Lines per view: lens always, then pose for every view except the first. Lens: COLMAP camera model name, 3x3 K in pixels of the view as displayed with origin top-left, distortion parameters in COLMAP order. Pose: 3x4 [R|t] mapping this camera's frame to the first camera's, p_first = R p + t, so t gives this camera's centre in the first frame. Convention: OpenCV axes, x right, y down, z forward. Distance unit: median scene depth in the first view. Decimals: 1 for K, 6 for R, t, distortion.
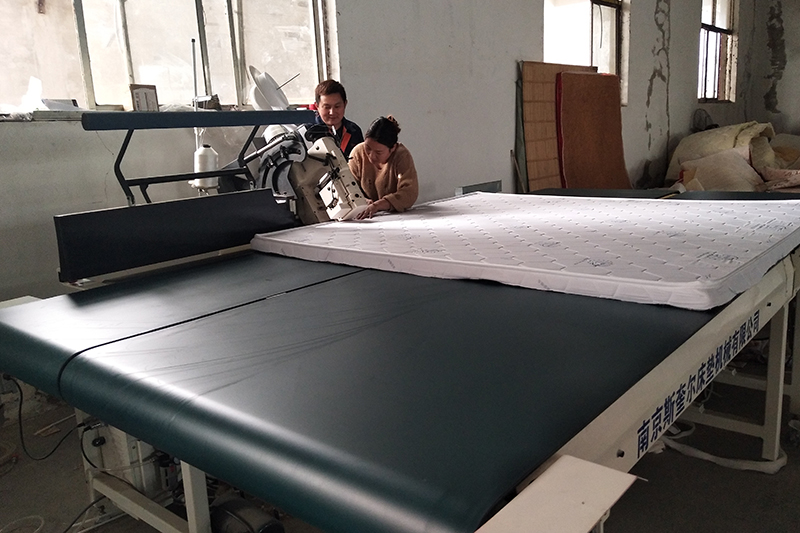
lens RADIAL K [[660.7, 0, 417.6], [0, 660.7, 263.4], [0, 0, 1]] dist [0.094445, -0.132360]
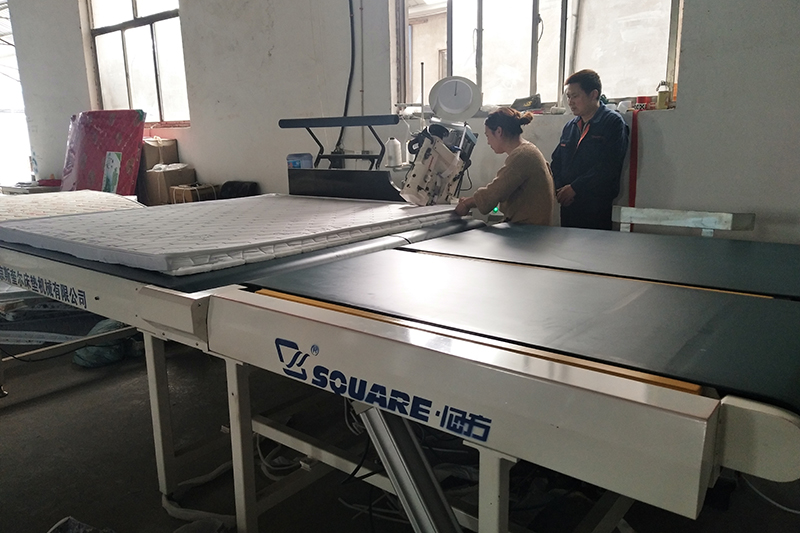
lens RADIAL K [[605.1, 0, 400.0], [0, 605.1, 266.5], [0, 0, 1]] dist [0.090357, -0.126299]
pose [[0.002509, 0.255518, -0.966801, 0.998342], [-0.188712, 0.949554, 0.250470, -0.231016], [0.982029, 0.181818, 0.050601, 0.938208]]
